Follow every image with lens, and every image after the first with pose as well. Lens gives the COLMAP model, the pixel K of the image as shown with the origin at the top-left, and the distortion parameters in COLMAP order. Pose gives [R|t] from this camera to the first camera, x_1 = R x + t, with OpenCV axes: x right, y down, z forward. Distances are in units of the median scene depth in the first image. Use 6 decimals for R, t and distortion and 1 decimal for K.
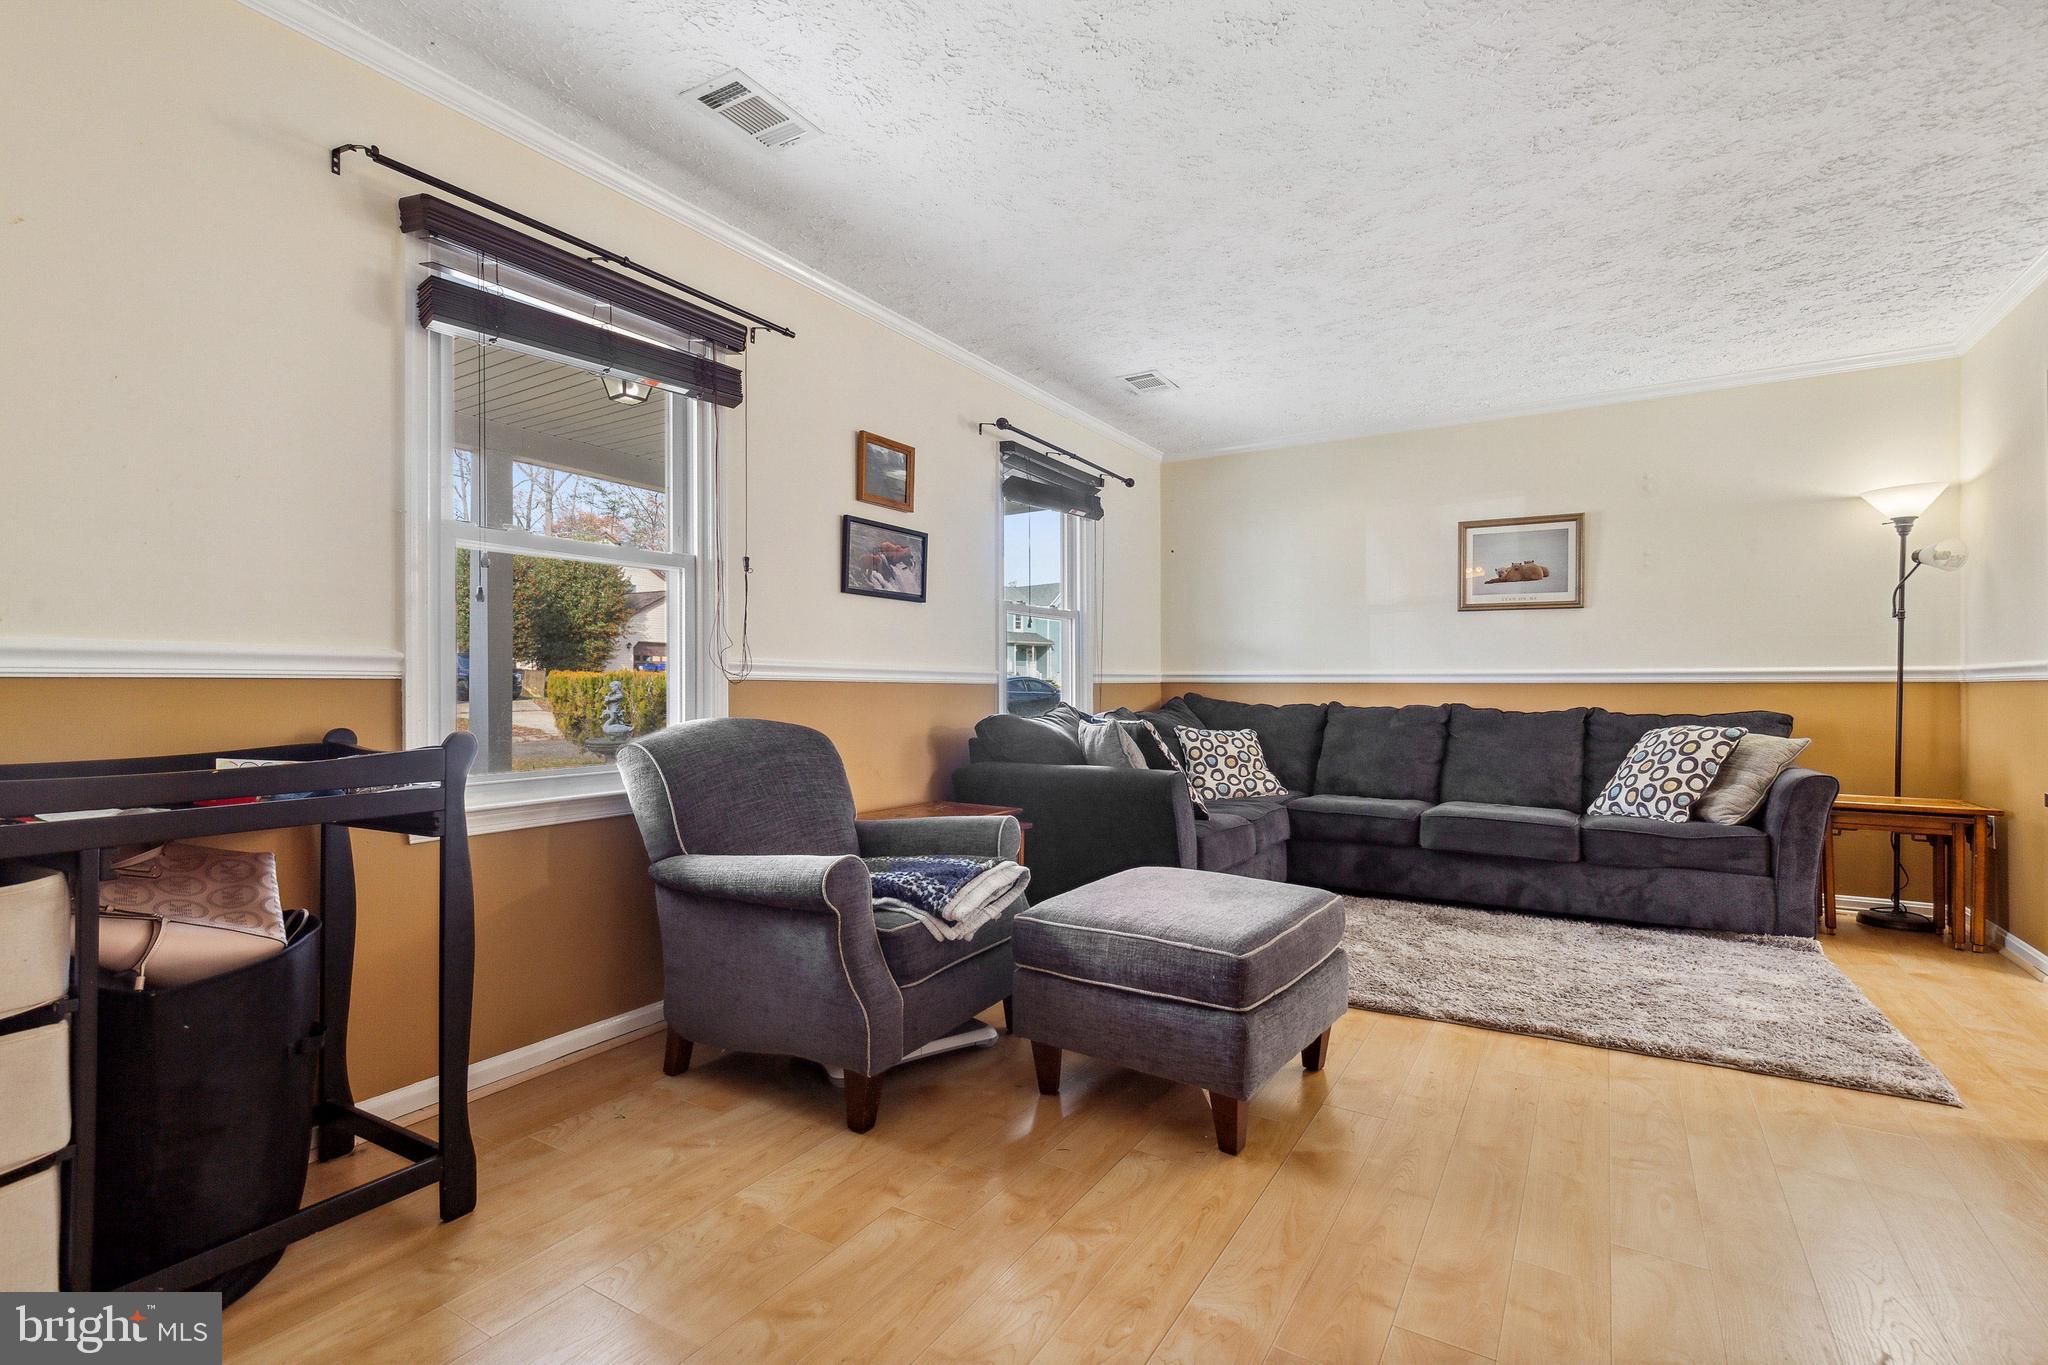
lens RADIAL K [[947.5, 0, 1015.1], [0, 947.5, 691.9], [0, 0, 1]] dist [0.013300, -0.000764]
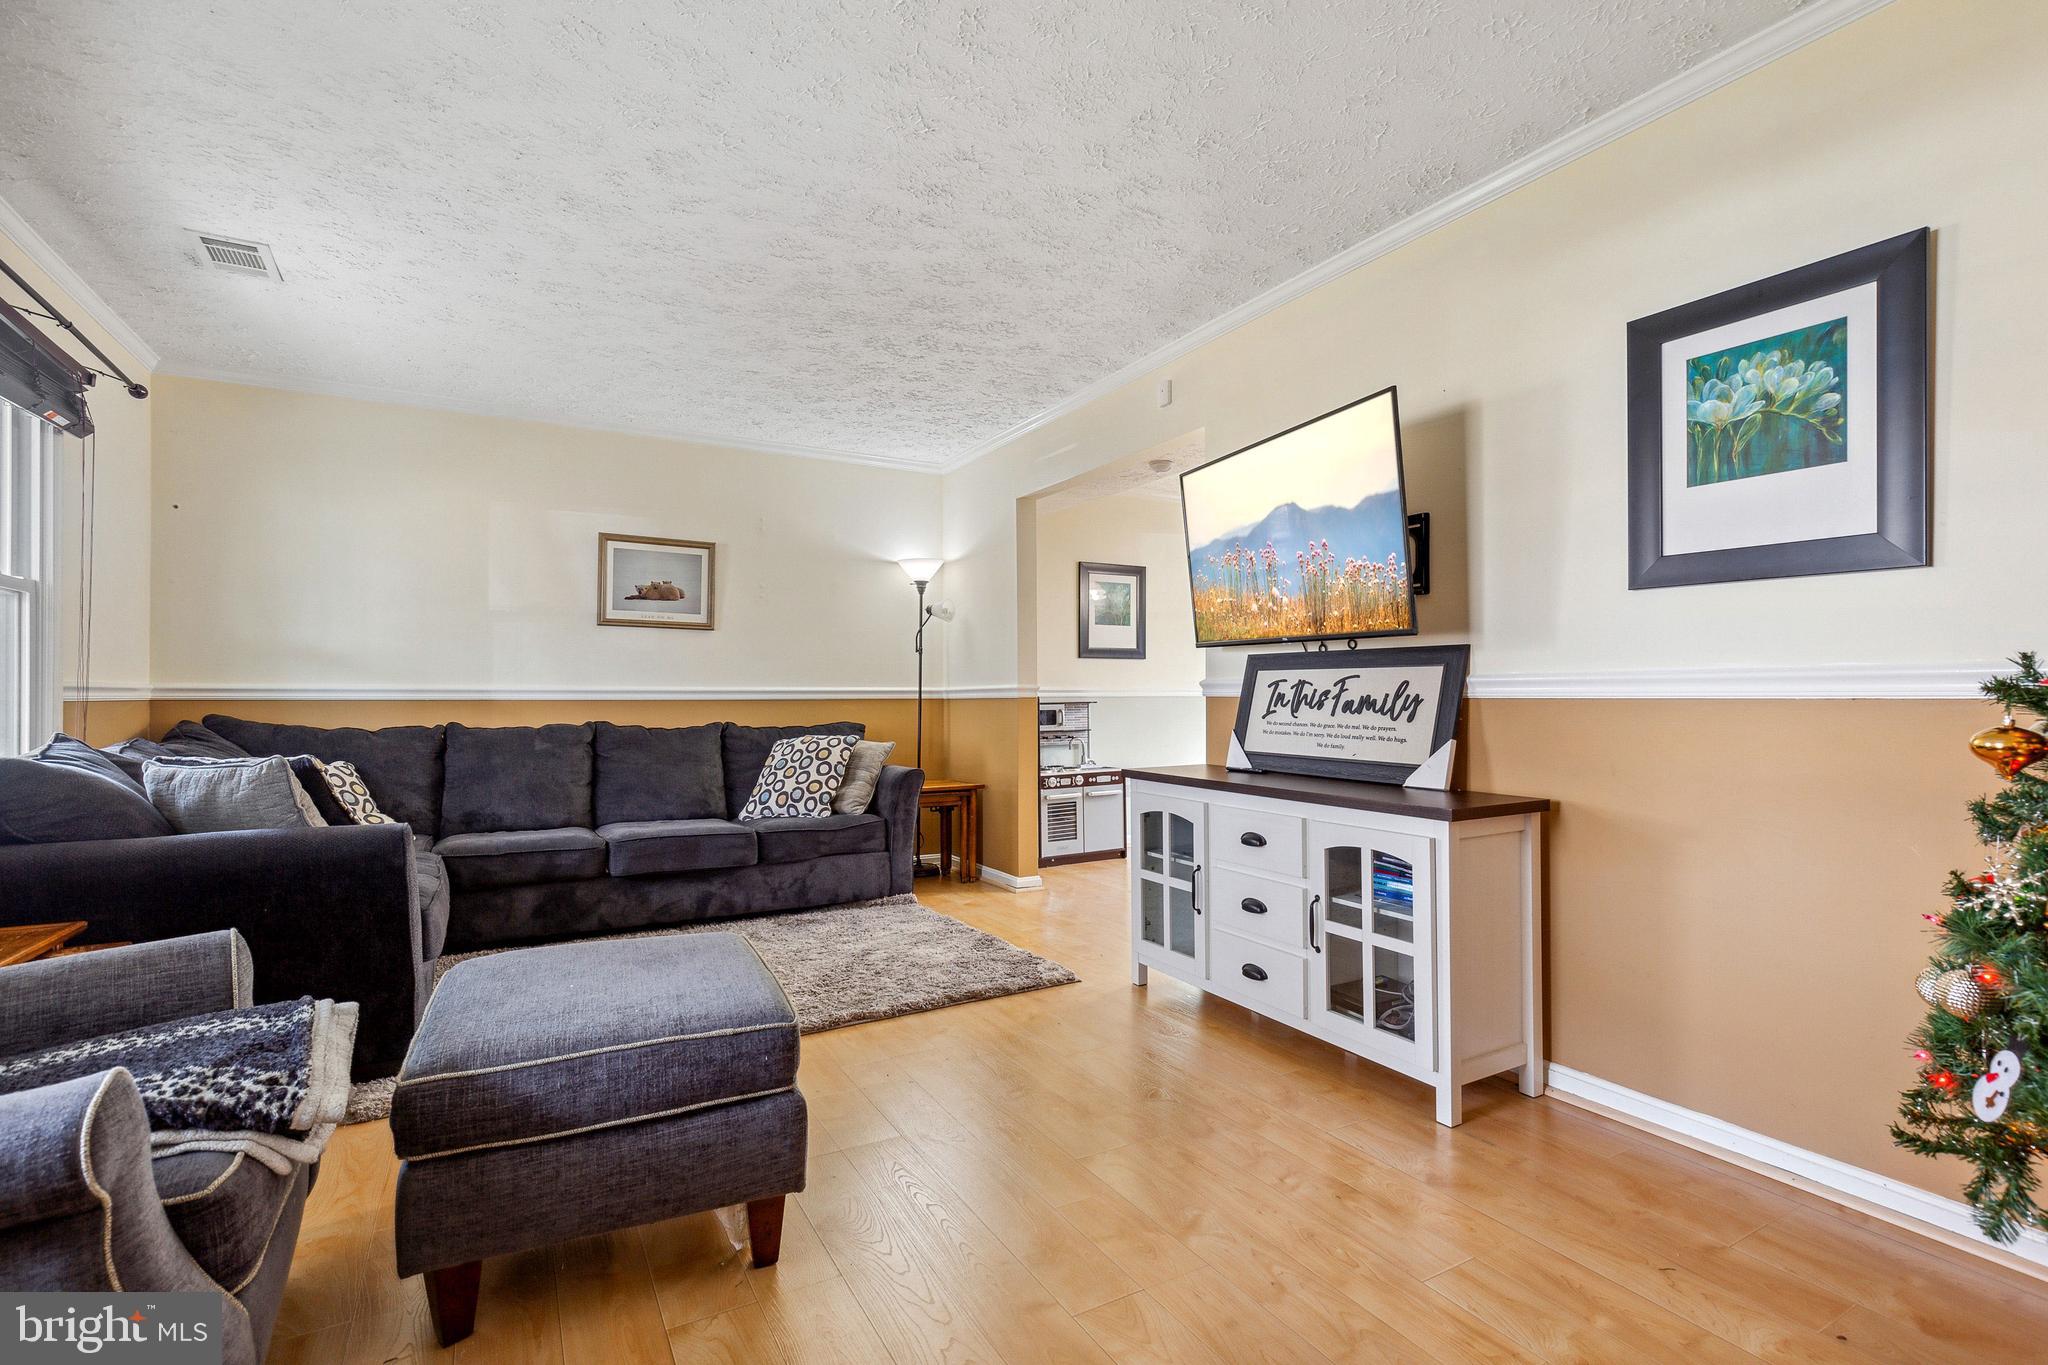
lens RADIAL K [[947.5, 0, 1014.4], [0, 947.5, 693.8], [0, 0, 1]] dist [0.013300, -0.000764]
pose [[0.478608, 0.003513, 0.878022, -0.224572], [0.009267, 0.999916, -0.009052, -0.003770], [-0.877980, 0.012469, 0.478535, 0.222886]]
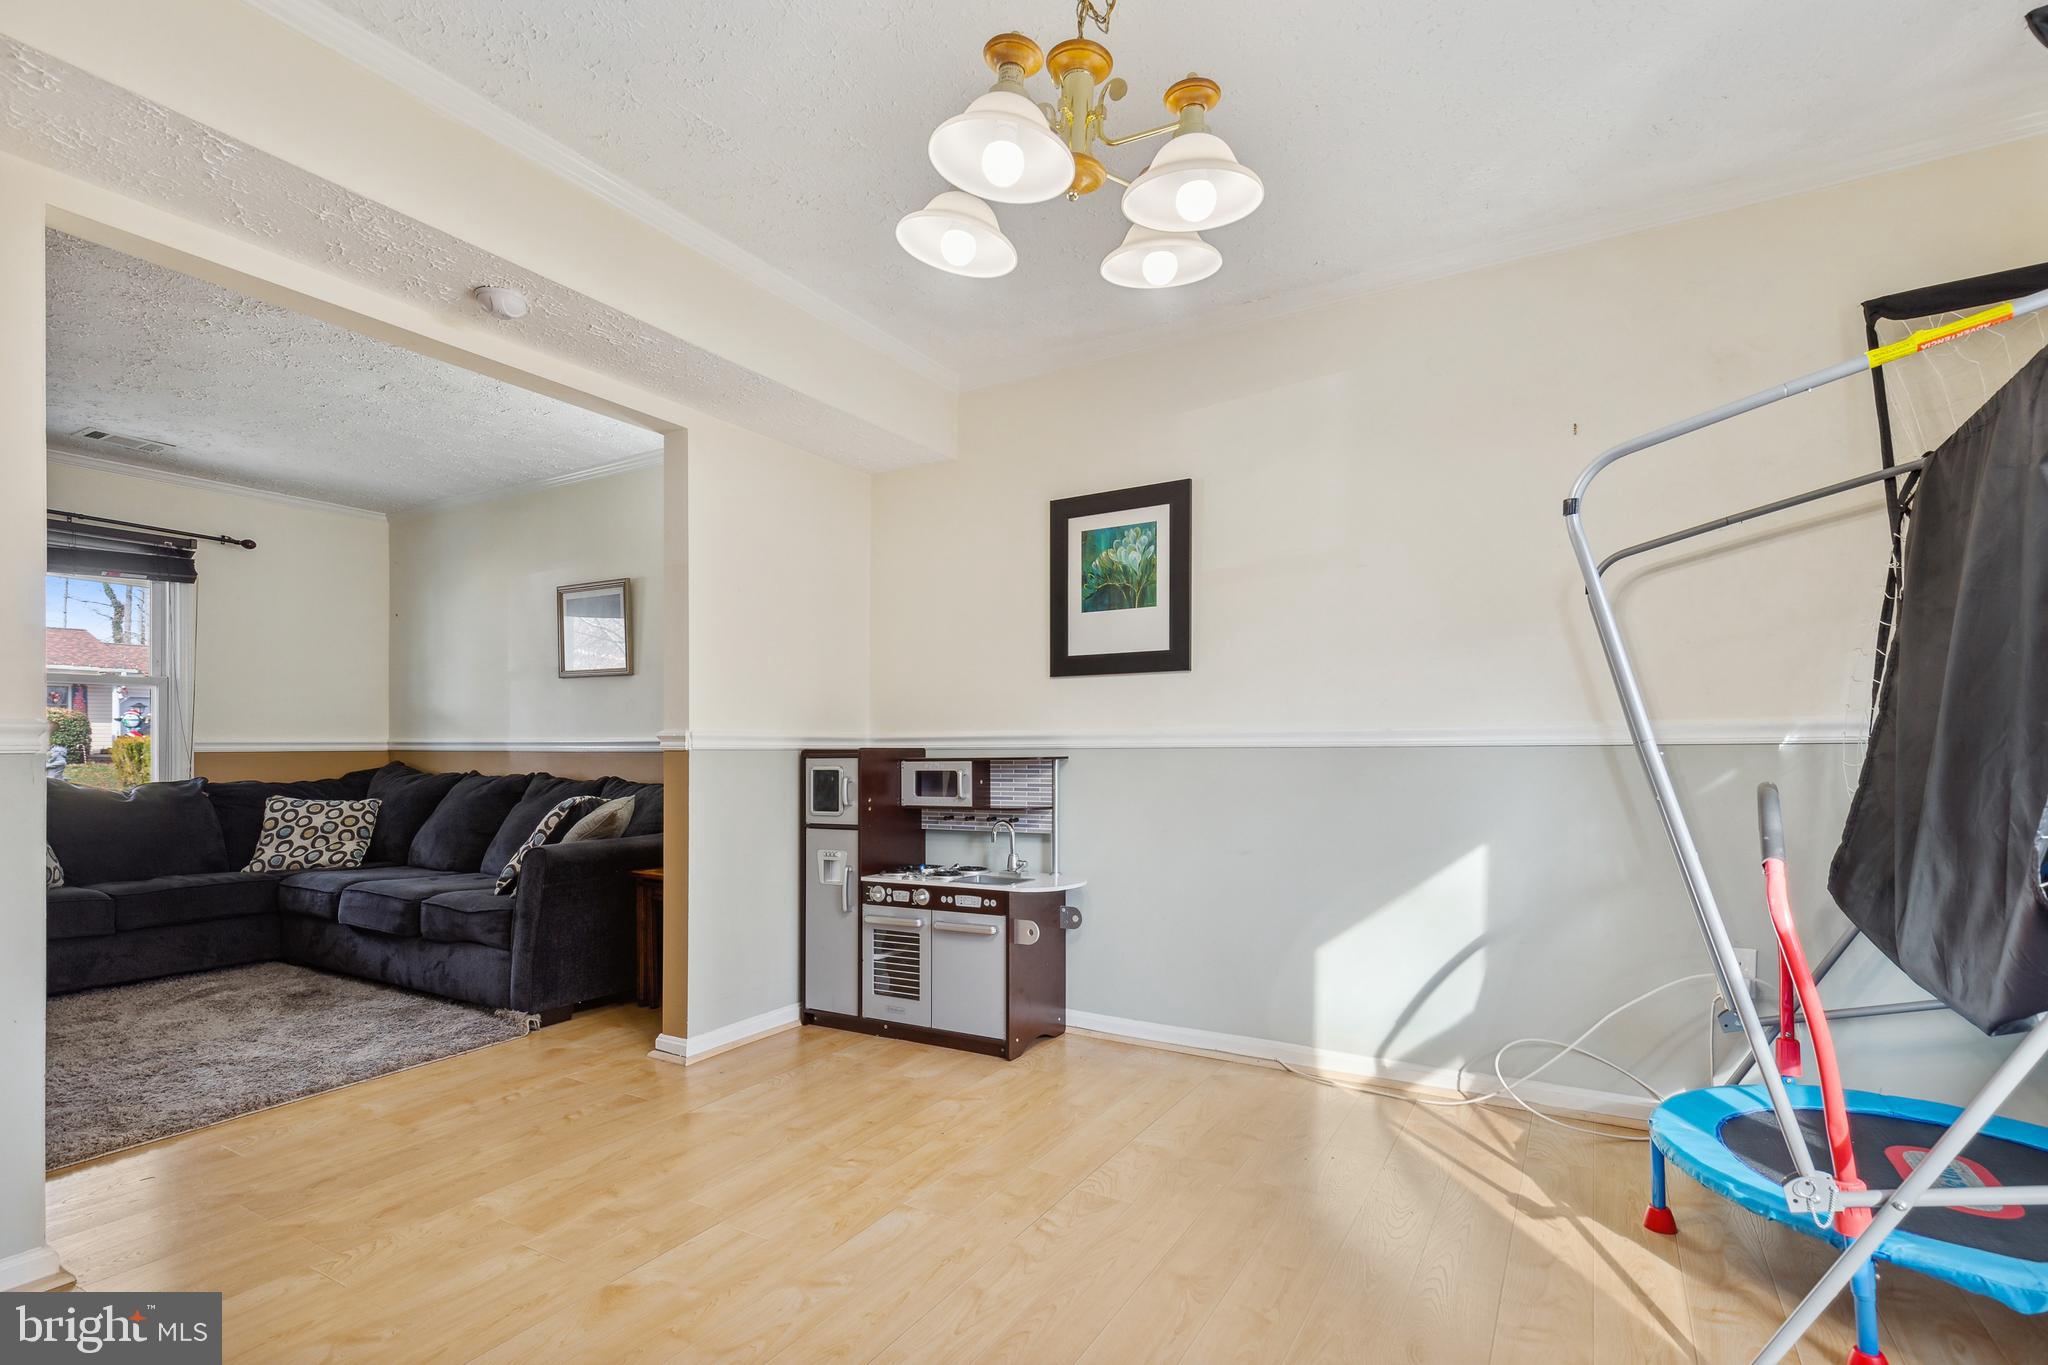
lens RADIAL K [[947.5, 0, 1054.6], [0, 947.5, 752.3], [0, 0, 1]] dist [0.013300, -0.000764]
pose [[0.999667, -0.002970, 0.025619, 1.246470], [0.003007, 0.999995, -0.001382, -0.006693], [-0.025615, 0.001459, 0.999671, 0.006107]]
